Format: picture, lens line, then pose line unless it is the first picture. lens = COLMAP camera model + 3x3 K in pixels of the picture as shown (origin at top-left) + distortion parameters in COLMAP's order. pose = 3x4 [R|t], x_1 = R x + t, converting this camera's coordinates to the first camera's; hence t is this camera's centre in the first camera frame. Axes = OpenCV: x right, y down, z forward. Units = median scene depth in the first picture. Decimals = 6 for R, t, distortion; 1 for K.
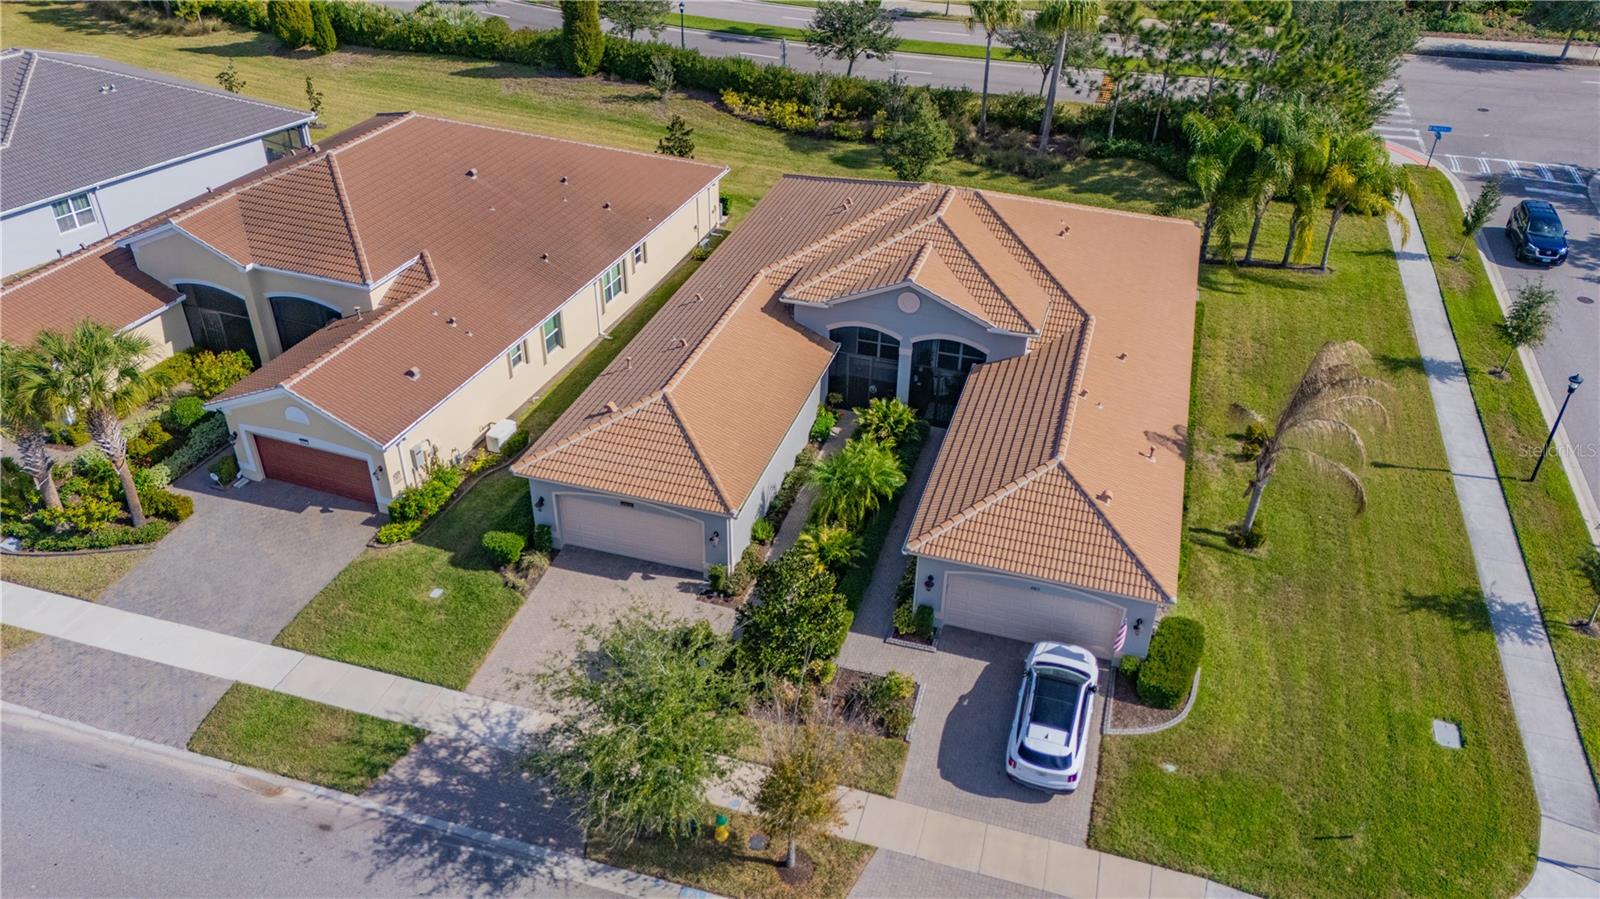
lens RADIAL K [[1169.3, 0, 800.0], [0, 1169.3, 449.5], [0, 0, 1]] dist [0.077658, -0.080166]
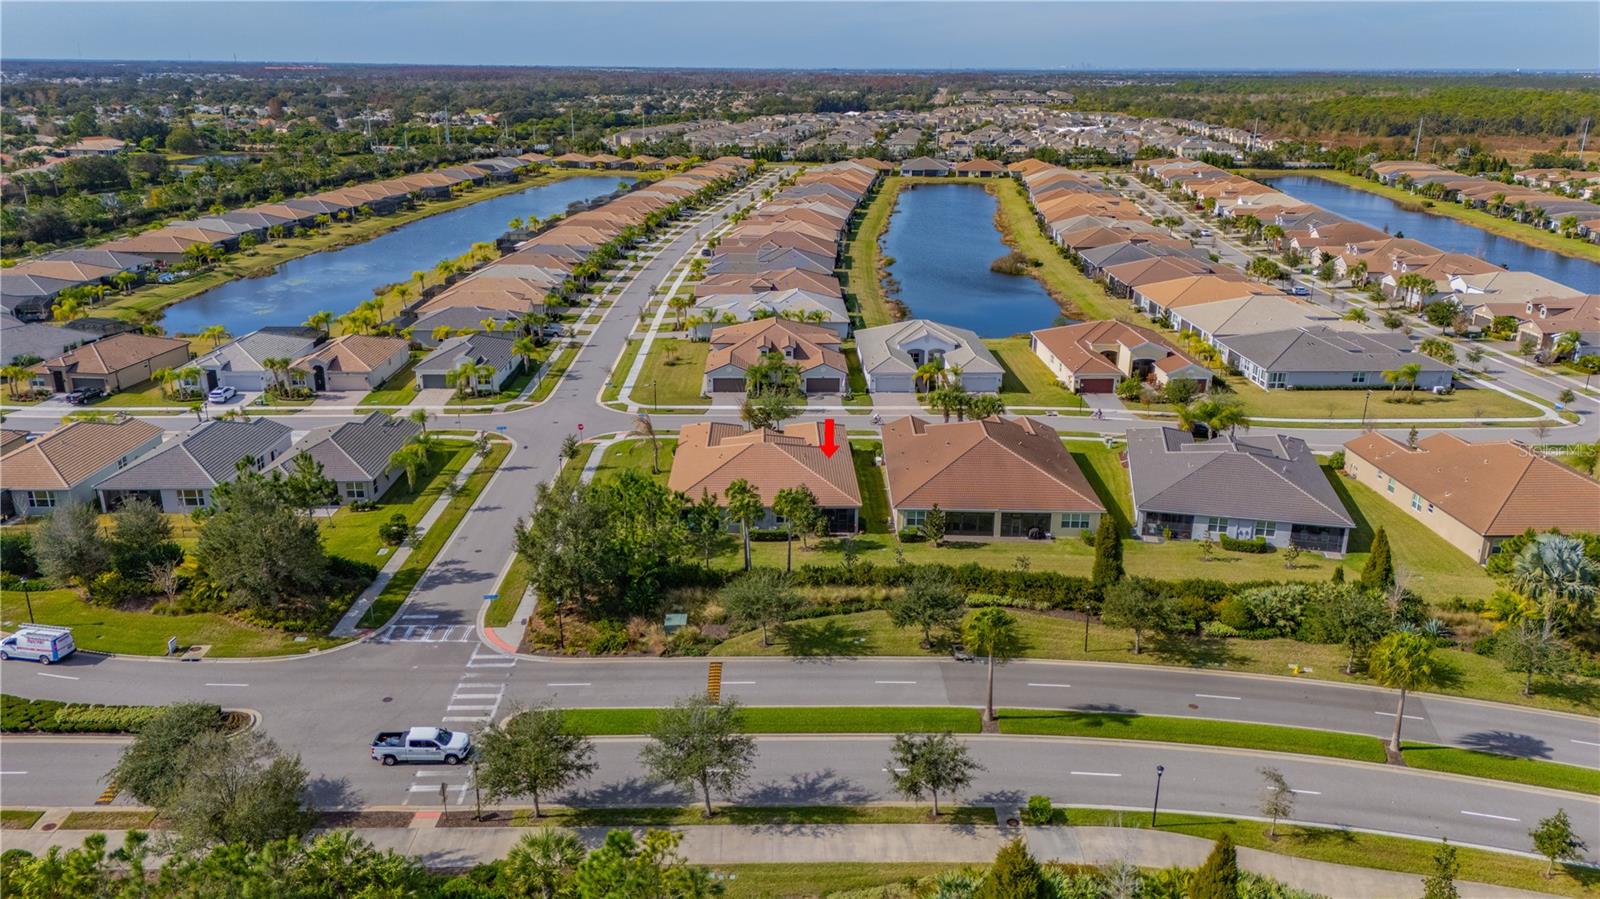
lens RADIAL K [[1169.3, 0, 800.0], [0, 1169.3, 449.5], [0, 0, 1]] dist [0.077658, -0.080166]
pose [[-0.946759, 0.083941, -0.310807, 0.908262], [-0.190730, 0.631511, 0.751543, -2.286718], [0.259363, 0.770810, -0.581879, 2.667521]]
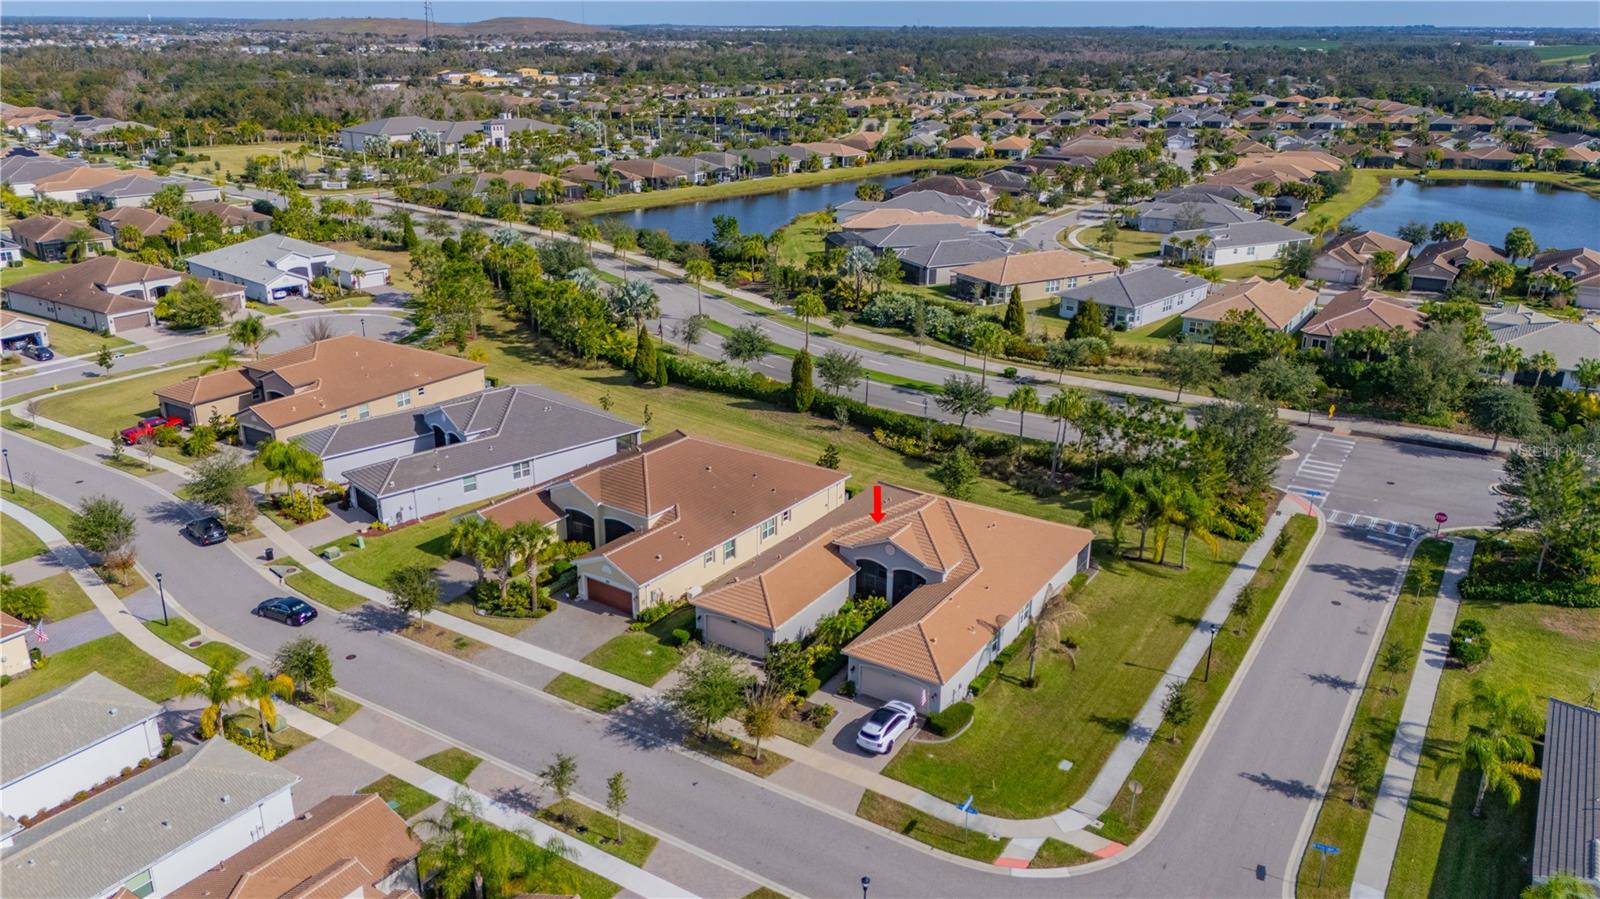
lens RADIAL K [[1169.3, 0, 800.0], [0, 1169.3, 449.5], [0, 0, 1]] dist [0.077658, -0.080166]
pose [[0.963313, 0.083259, -0.255140, 0.416556], [-0.140697, 0.966222, -0.215916, 0.156610], [0.228545, 0.243892, 0.942488, -0.934393]]
